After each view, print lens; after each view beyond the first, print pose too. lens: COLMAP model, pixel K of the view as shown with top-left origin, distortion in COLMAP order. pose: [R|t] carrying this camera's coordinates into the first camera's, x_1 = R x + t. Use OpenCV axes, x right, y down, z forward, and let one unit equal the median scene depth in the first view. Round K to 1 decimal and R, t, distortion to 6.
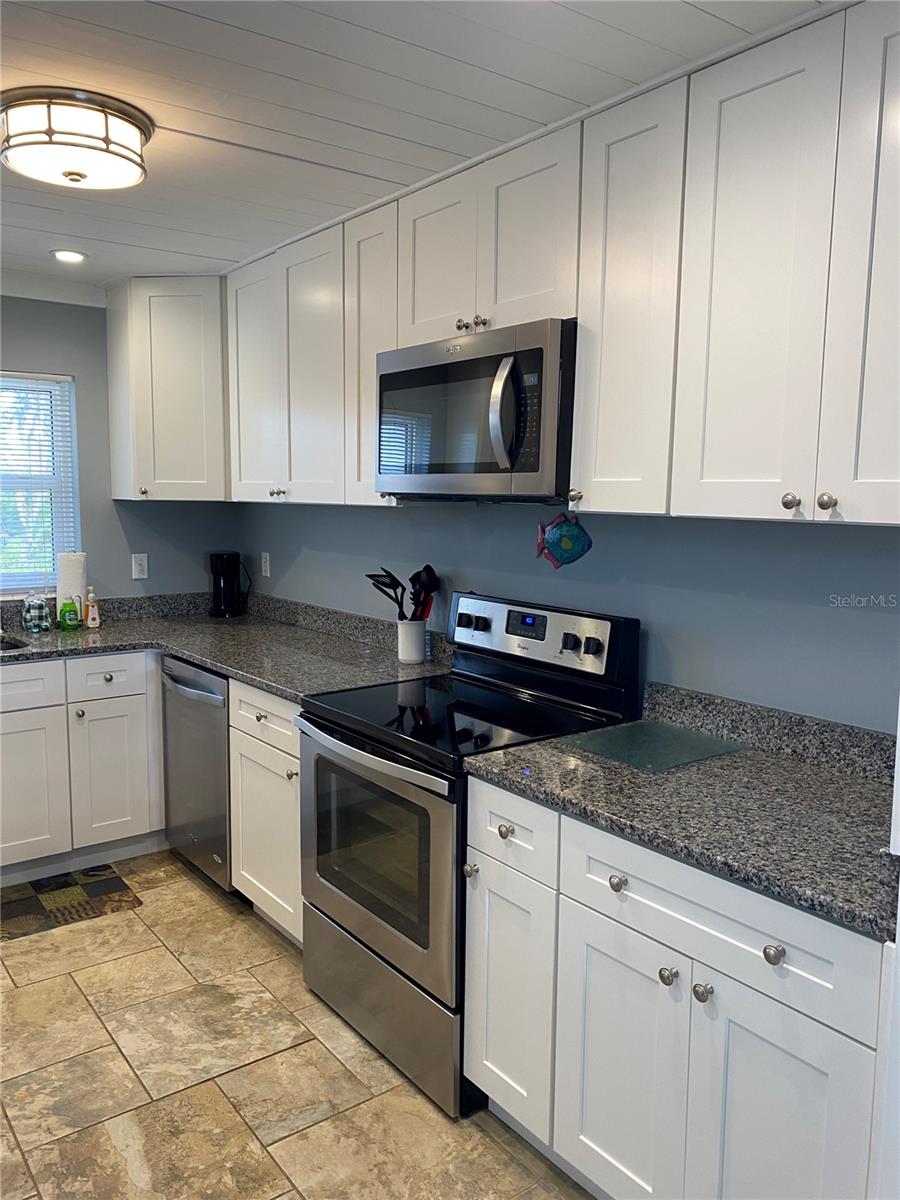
lens RADIAL K [[932.6, 0, 449.5], [0, 932.6, 605.1], [0, 0, 1]] dist [0.050259, -0.053784]
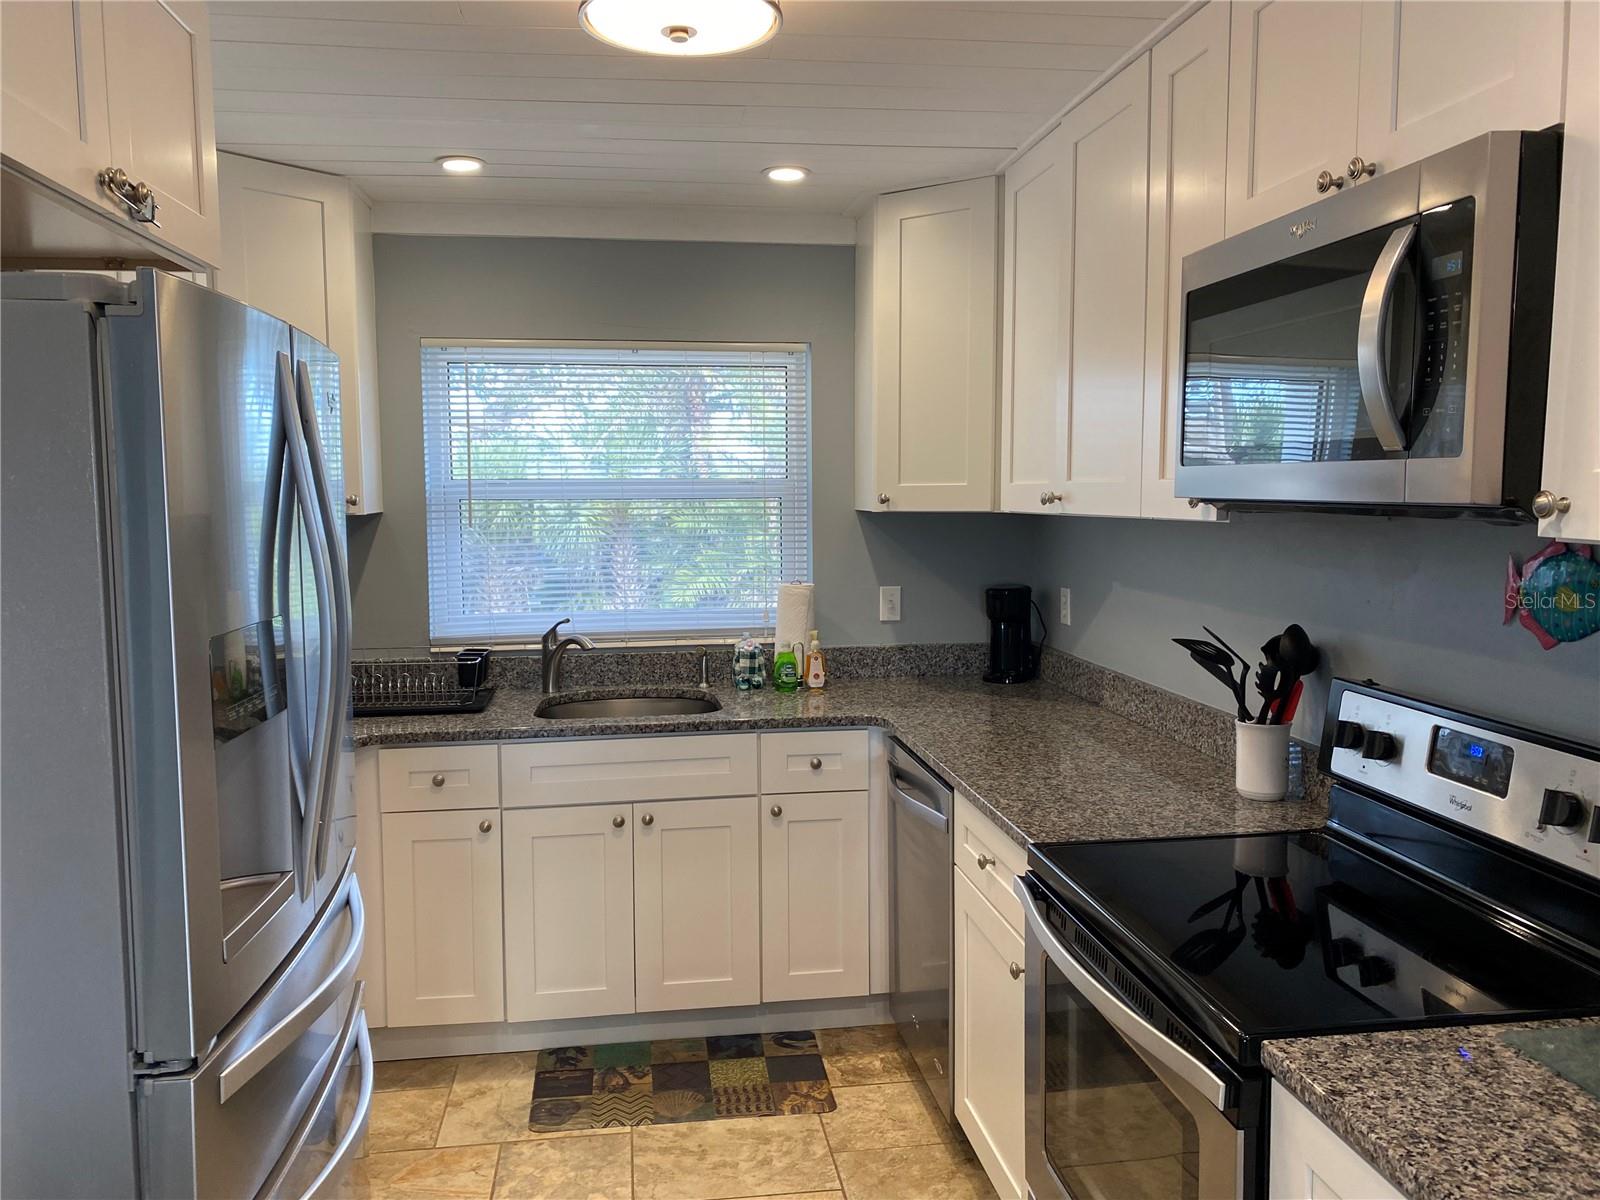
lens RADIAL K [[1243.5, 0, 780.3], [0, 1243.5, 579.7], [0, 0, 1]] dist [0.050259, -0.053784]
pose [[0.871474, 0.024889, -0.489809, 0.073980], [-0.049599, 0.998064, -0.037532, -0.026602], [0.487927, 0.057003, 0.871021, 0.191573]]
